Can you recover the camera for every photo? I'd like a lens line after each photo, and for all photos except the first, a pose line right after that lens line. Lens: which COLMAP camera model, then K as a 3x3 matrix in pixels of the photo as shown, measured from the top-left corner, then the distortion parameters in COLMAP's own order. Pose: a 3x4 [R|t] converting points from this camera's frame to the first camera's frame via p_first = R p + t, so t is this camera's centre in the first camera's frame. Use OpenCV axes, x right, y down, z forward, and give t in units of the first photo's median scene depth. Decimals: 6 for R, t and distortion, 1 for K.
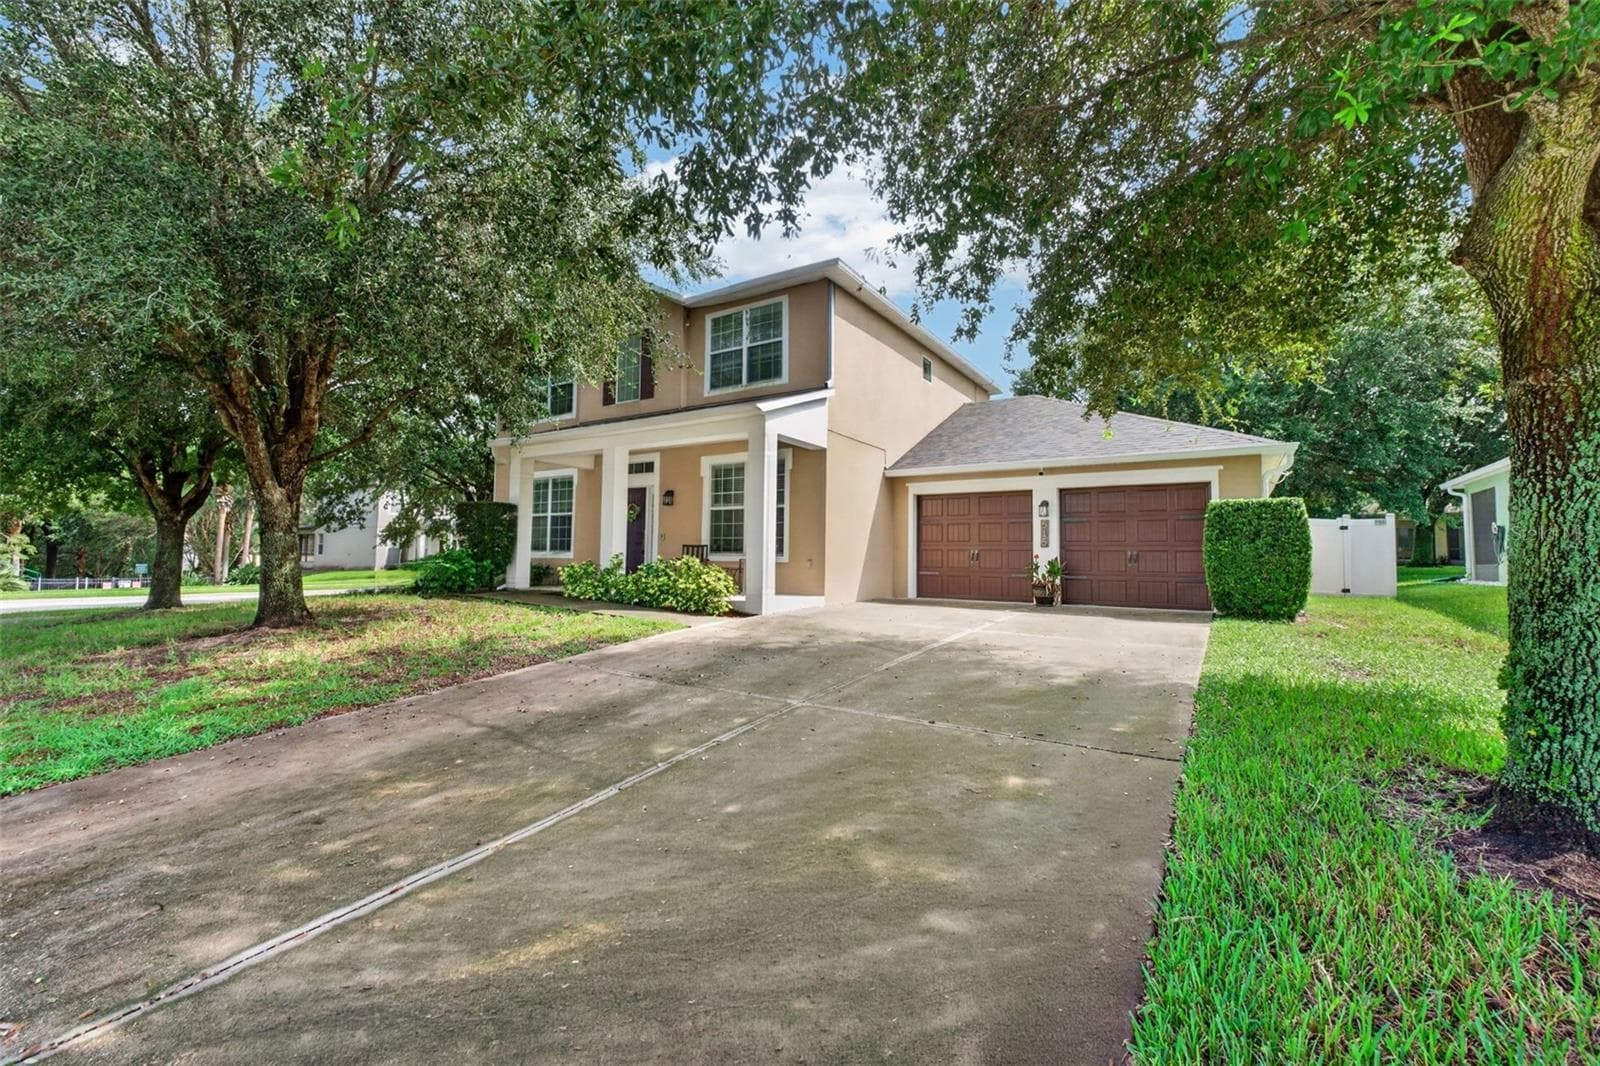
lens RADIAL K [[685.7, 0, 800.0], [0, 685.7, 533.0], [0, 0, 1]] dist [0.002802, 0.000257]
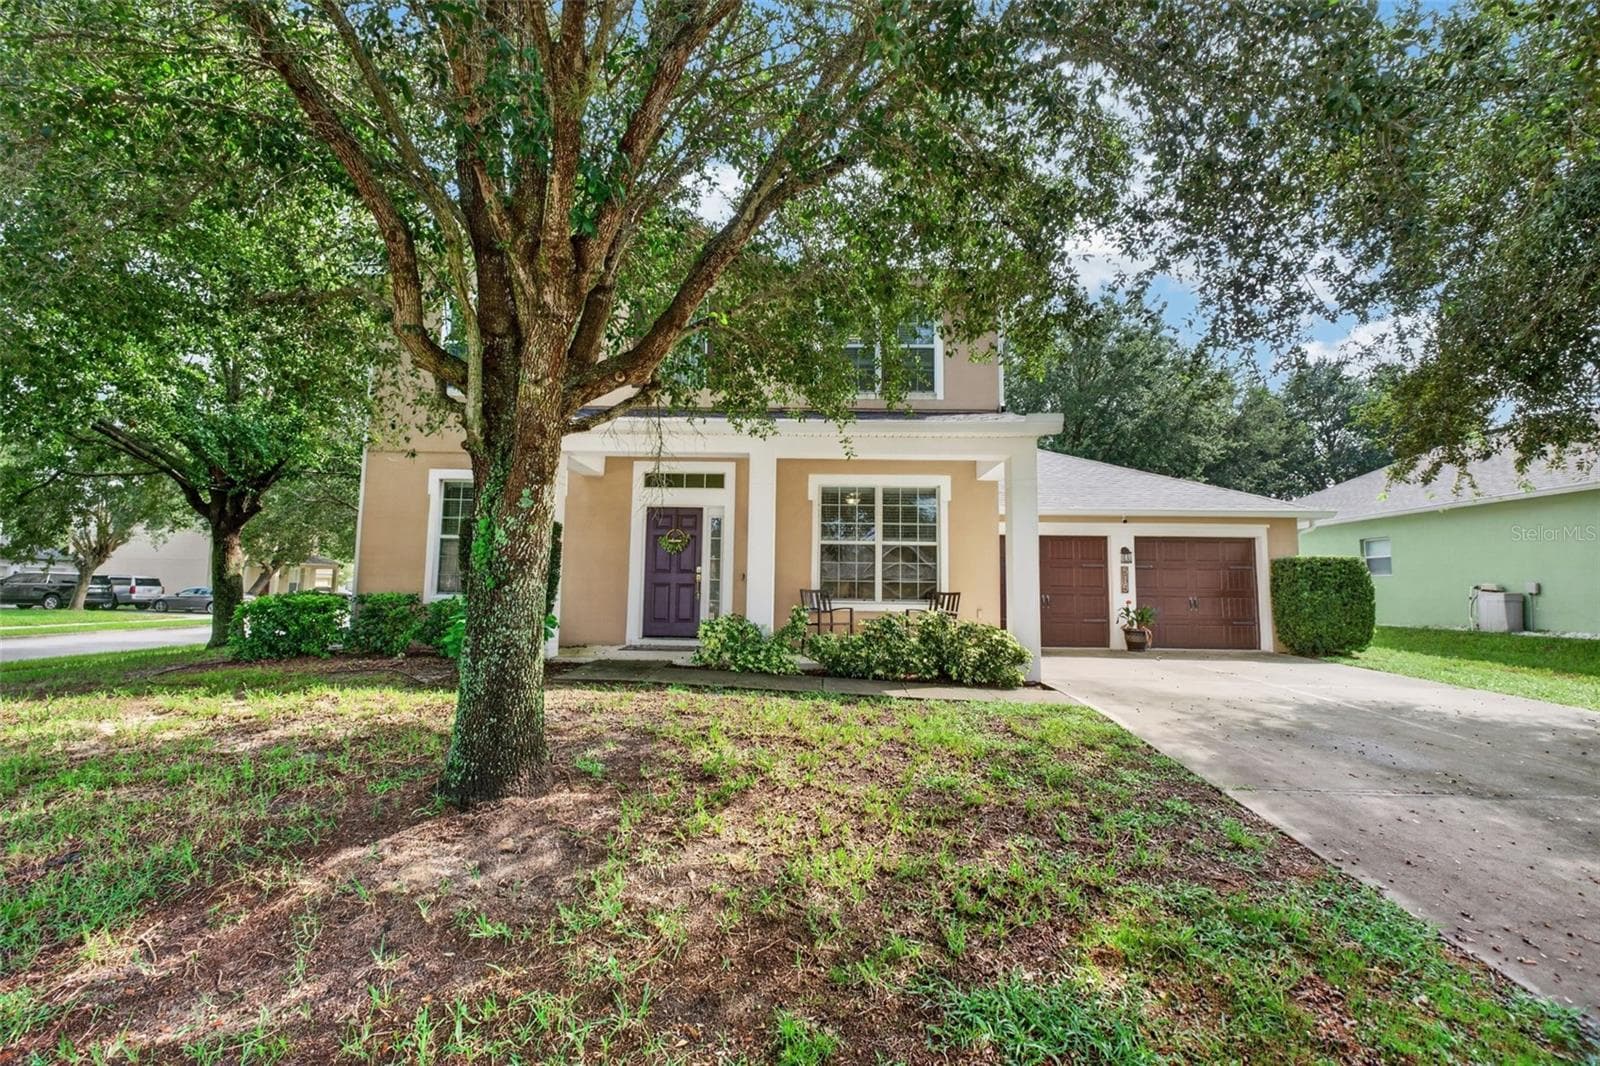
lens RADIAL K [[649.0, 0, 803.4], [0, 649.0, 535.5], [0, 0, 1]] dist [0.010654, -0.000076]
pose [[0.858209, 0.046324, 0.511206, -0.565238], [-0.022707, 0.998371, -0.052349, -0.003746], [-0.512798, 0.033318, 0.857863, 0.407939]]
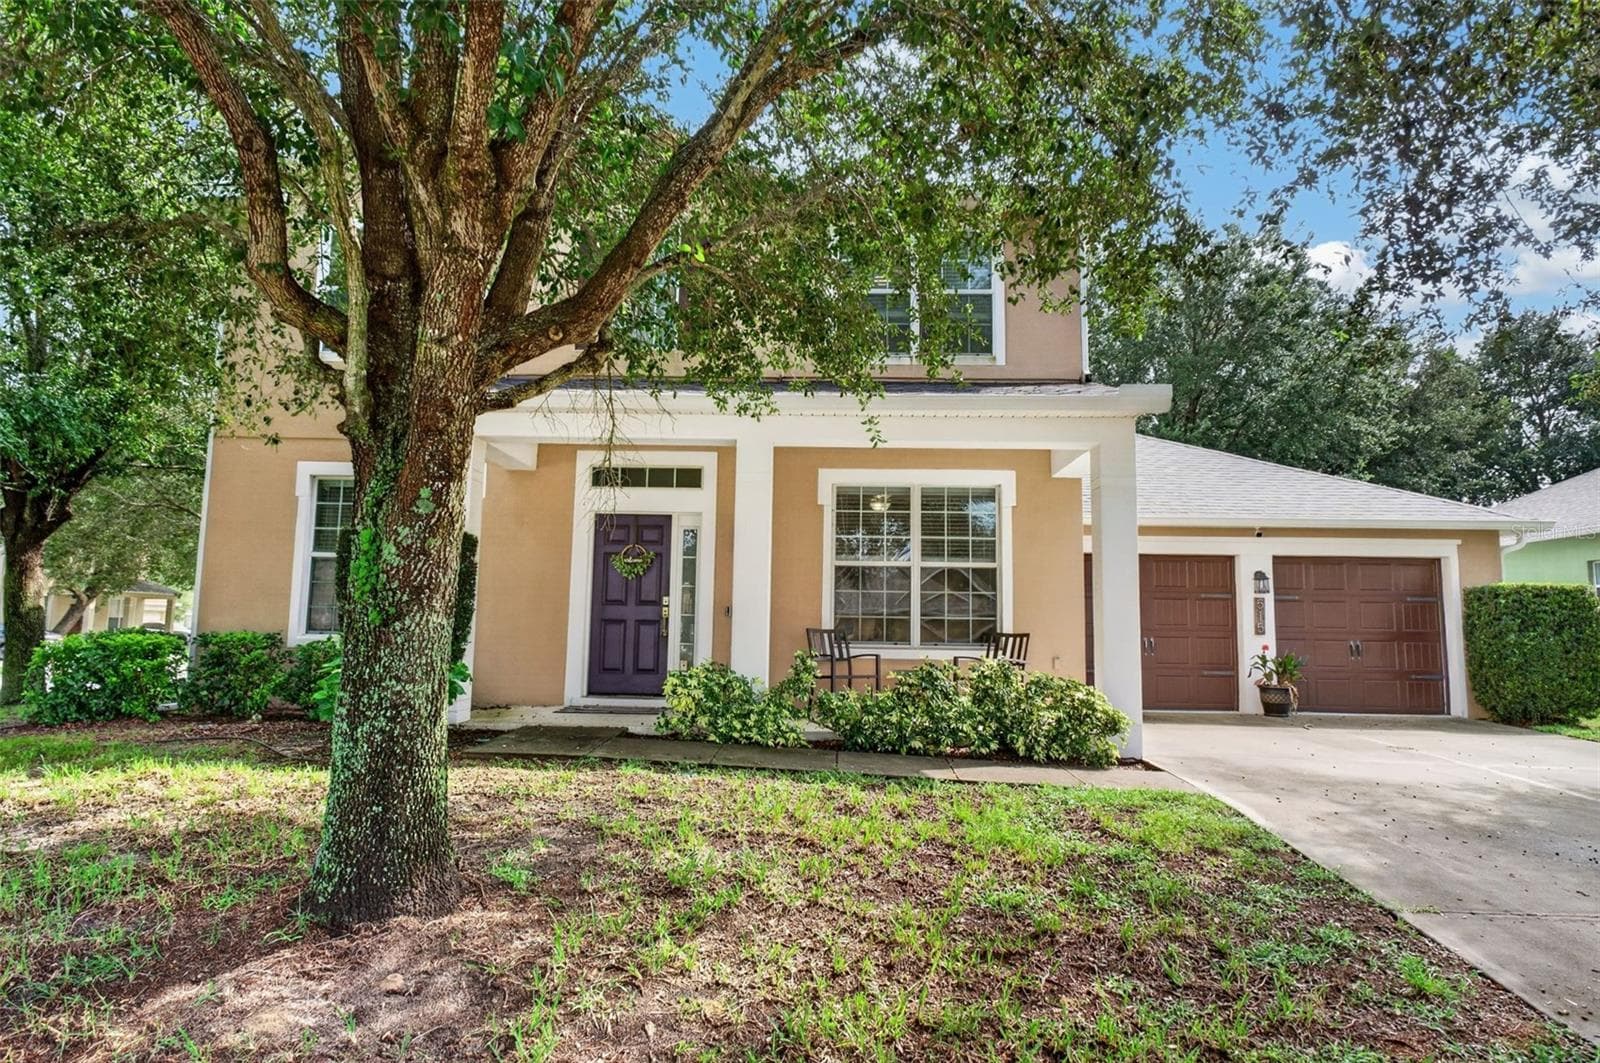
lens RADIAL K [[899.0, 0, 801.8], [0, 899.0, 539.0], [0, 0, 1]] dist [0.000048, 0.002329]
pose [[0.864031, 0.055958, 0.500319, -0.563184], [-0.024933, 0.997340, -0.068489, -0.003659], [-0.502821, 0.046702, 0.863128, 0.409030]]
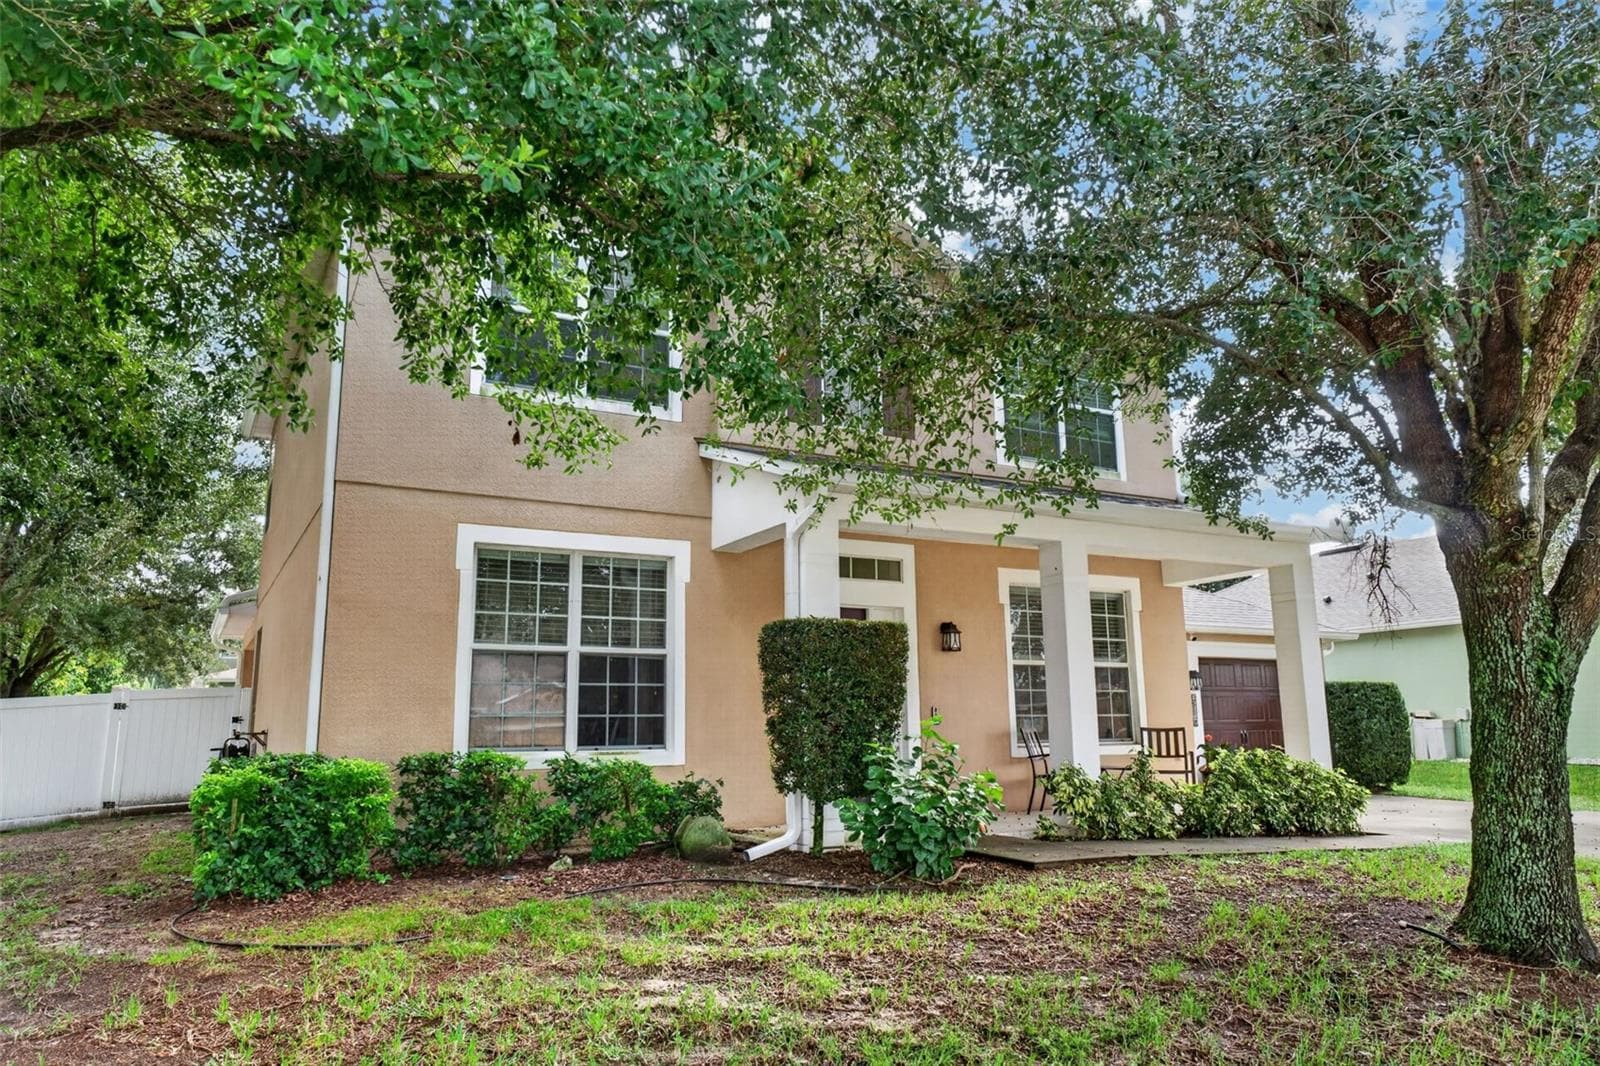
lens RADIAL K [[1146.1, 0, 796.1], [0, 1146.1, 537.1], [0, 0, 1]] dist [-0.003152, -0.000755]
pose [[0.470612, 0.134313, 0.872057, -1.132650], [-0.014871, 0.989413, -0.144362, 0.002250], [-0.882215, 0.054970, 0.467628, 0.765825]]
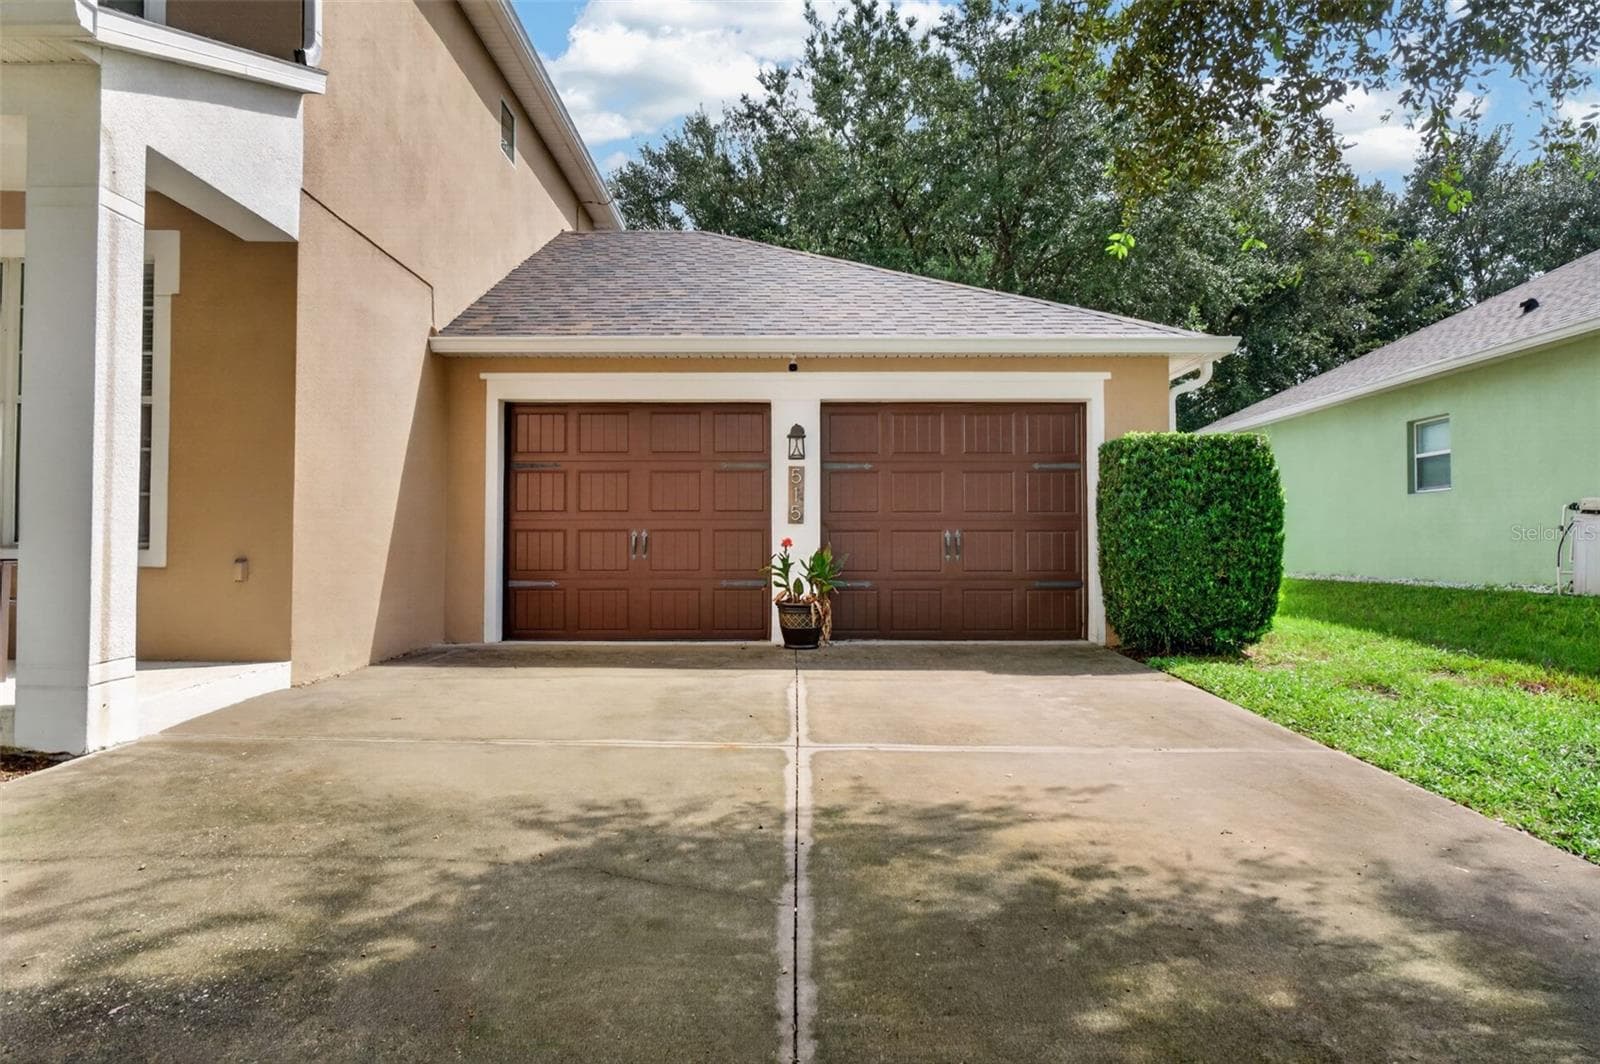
lens RADIAL K [[1032.1, 0, 757.7], [0, 1032.1, 531.8], [0, 0, 1]] dist [0.004552, 0.001471]
pose [[0.843424, 0.001283, 0.537247, -0.047303], [-0.010030, 0.999860, 0.013358, 0.016820], [-0.537155, -0.016655, 0.843319, 0.415364]]
